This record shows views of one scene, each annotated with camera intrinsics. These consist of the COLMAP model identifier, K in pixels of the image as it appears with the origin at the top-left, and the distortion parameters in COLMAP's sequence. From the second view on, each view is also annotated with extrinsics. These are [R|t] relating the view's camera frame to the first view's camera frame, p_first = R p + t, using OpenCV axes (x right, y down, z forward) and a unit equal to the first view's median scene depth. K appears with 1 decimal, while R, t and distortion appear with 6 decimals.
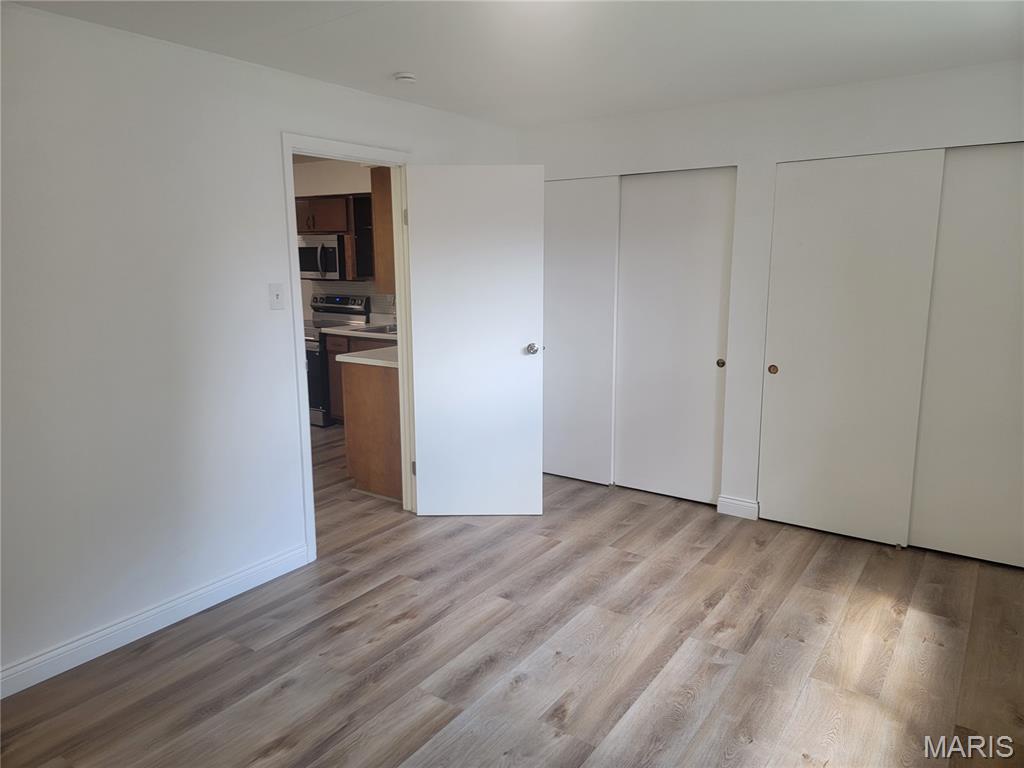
lens RADIAL K [[707.6, 0, 501.2], [0, 707.6, 384.9], [0, 0, 1]] dist [0.060079, -0.022827]
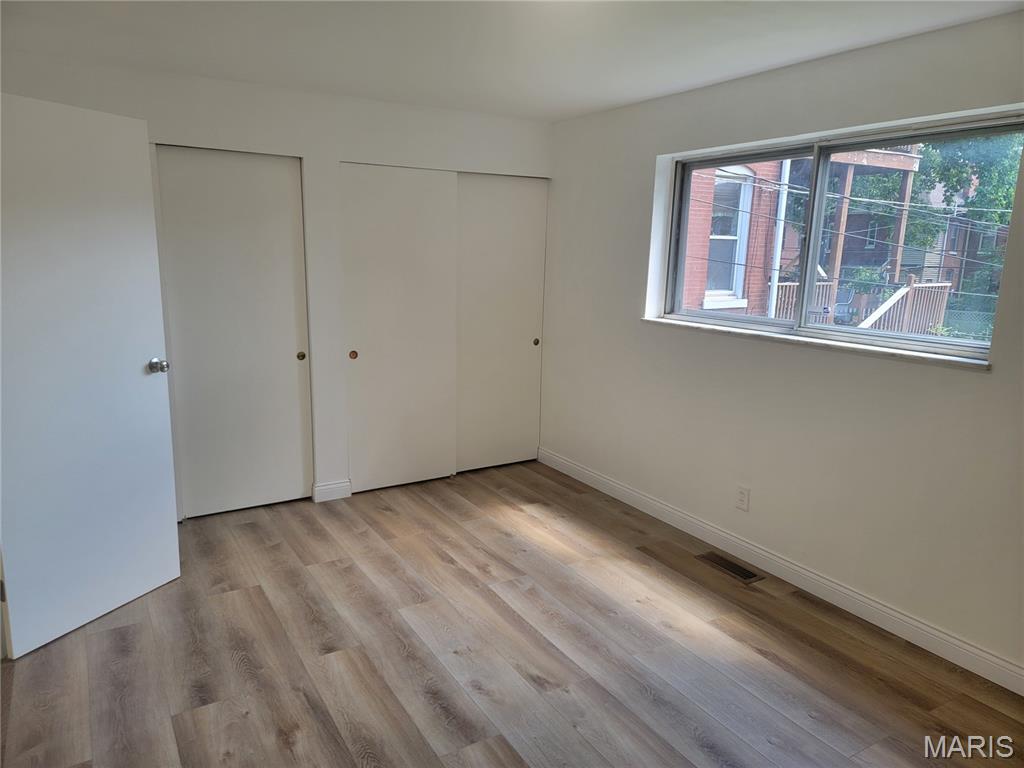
lens RADIAL K [[707.6, 0, 503.0], [0, 707.6, 385.9], [0, 0, 1]] dist [0.060079, -0.022827]
pose [[0.396463, -0.165249, 0.903056, -0.593191], [0.150485, 0.982059, 0.113639, -0.073317], [-0.905633, 0.090843, 0.414218, 0.405002]]
